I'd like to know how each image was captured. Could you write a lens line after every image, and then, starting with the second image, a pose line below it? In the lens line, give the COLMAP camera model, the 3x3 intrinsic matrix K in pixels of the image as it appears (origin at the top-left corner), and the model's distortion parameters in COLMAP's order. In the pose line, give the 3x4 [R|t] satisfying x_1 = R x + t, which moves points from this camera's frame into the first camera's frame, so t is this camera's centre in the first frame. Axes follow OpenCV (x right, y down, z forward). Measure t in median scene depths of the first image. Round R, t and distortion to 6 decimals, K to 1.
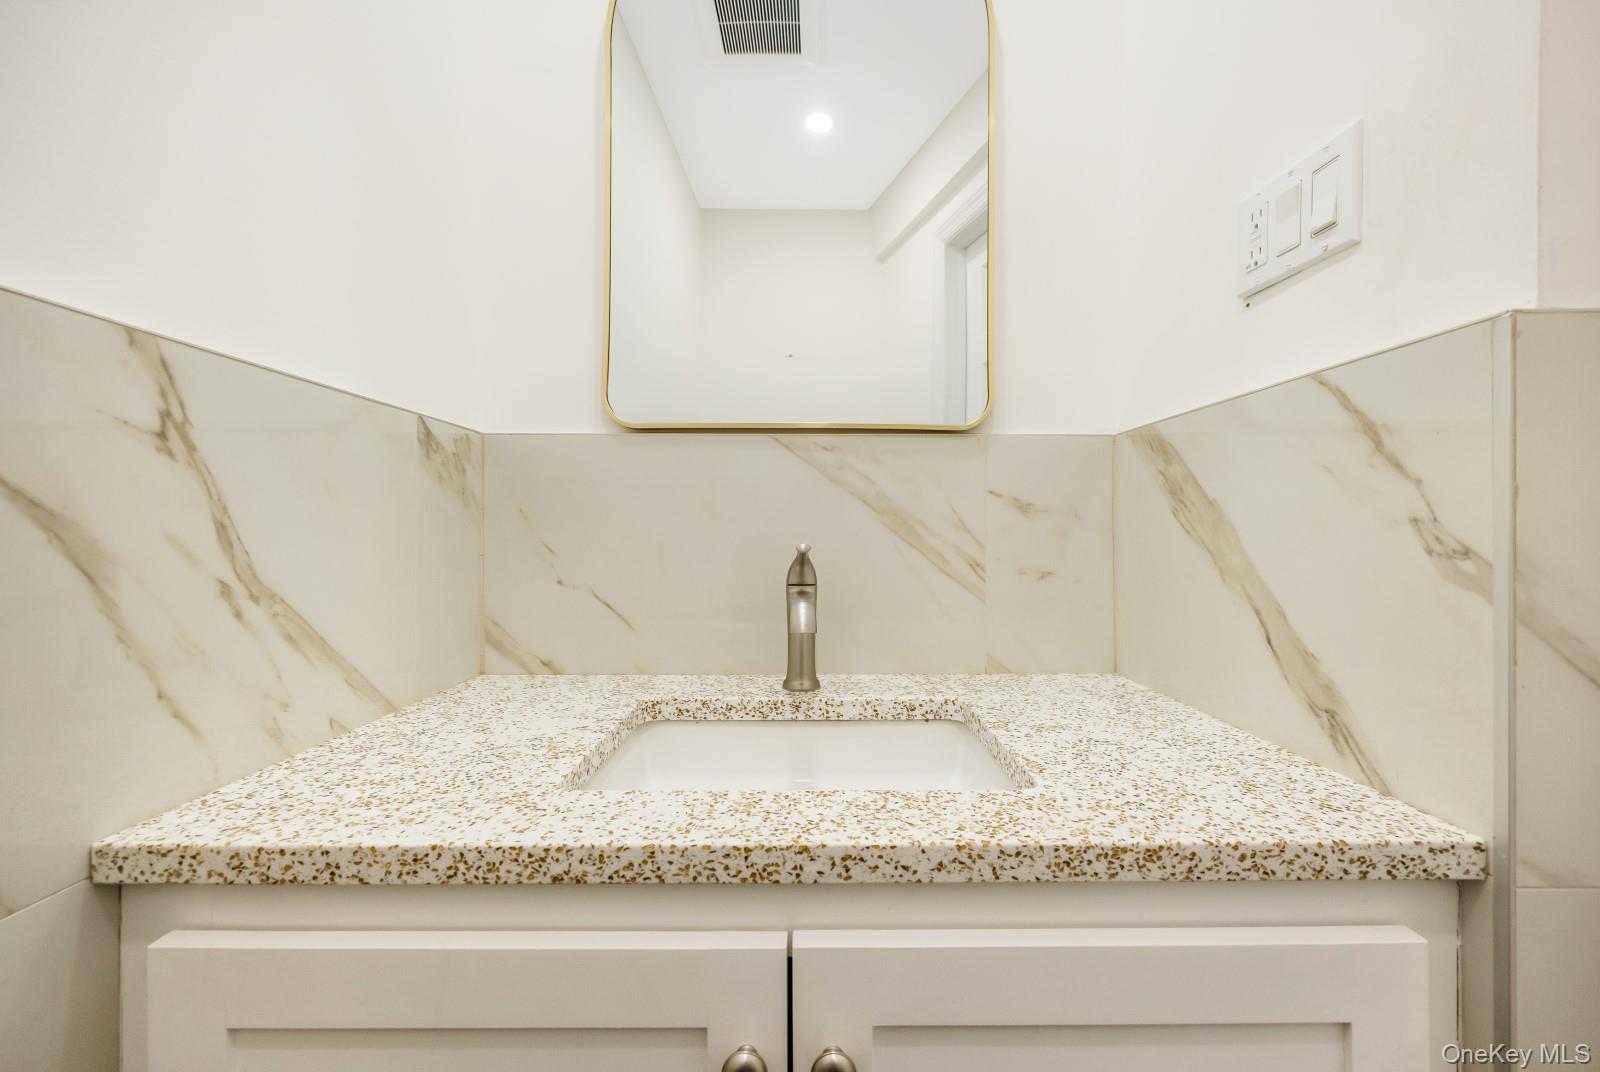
lens RADIAL K [[663.1, 0, 804.0], [0, 663.1, 529.9], [0, 0, 1]] dist [-0.004171, 0.000368]
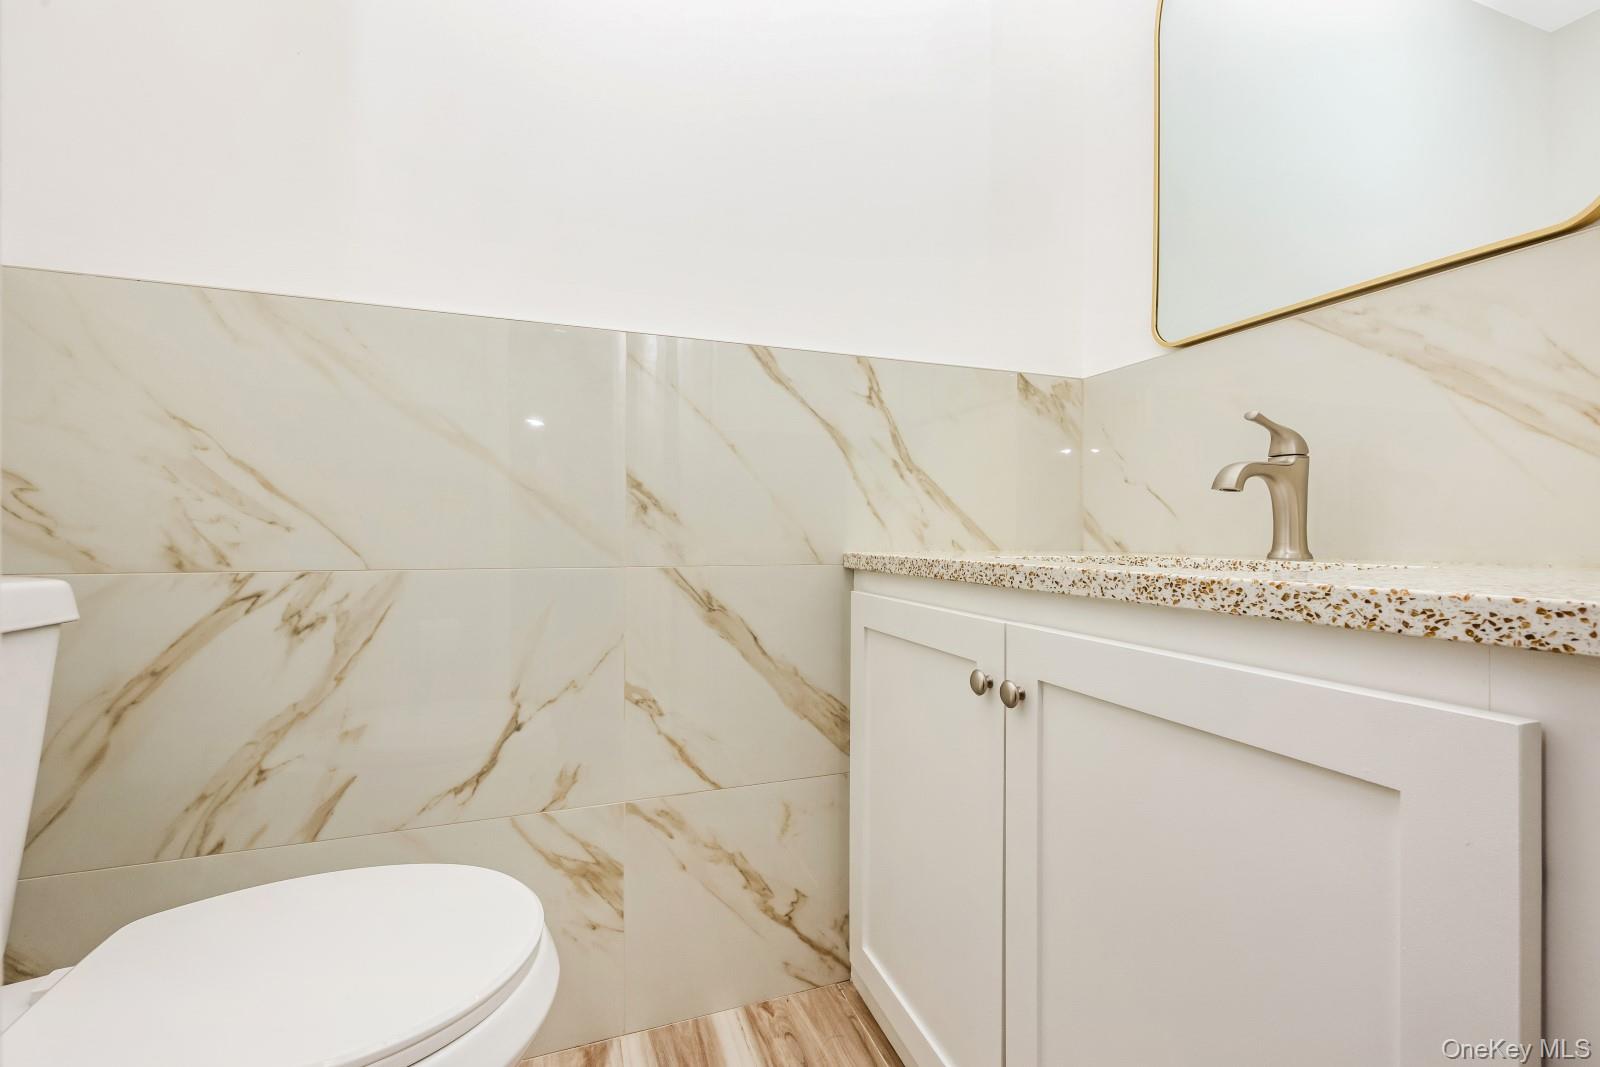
lens RADIAL K [[663.1, 0, 802.0], [0, 663.1, 534.2], [0, 0, 1]] dist [-0.004171, 0.000368]
pose [[0.331934, 0.001415, -0.943302, 1.383762], [-0.003494, 0.999994, 0.000271, 0.399766], [0.943296, 0.003206, 0.331937, -0.052173]]
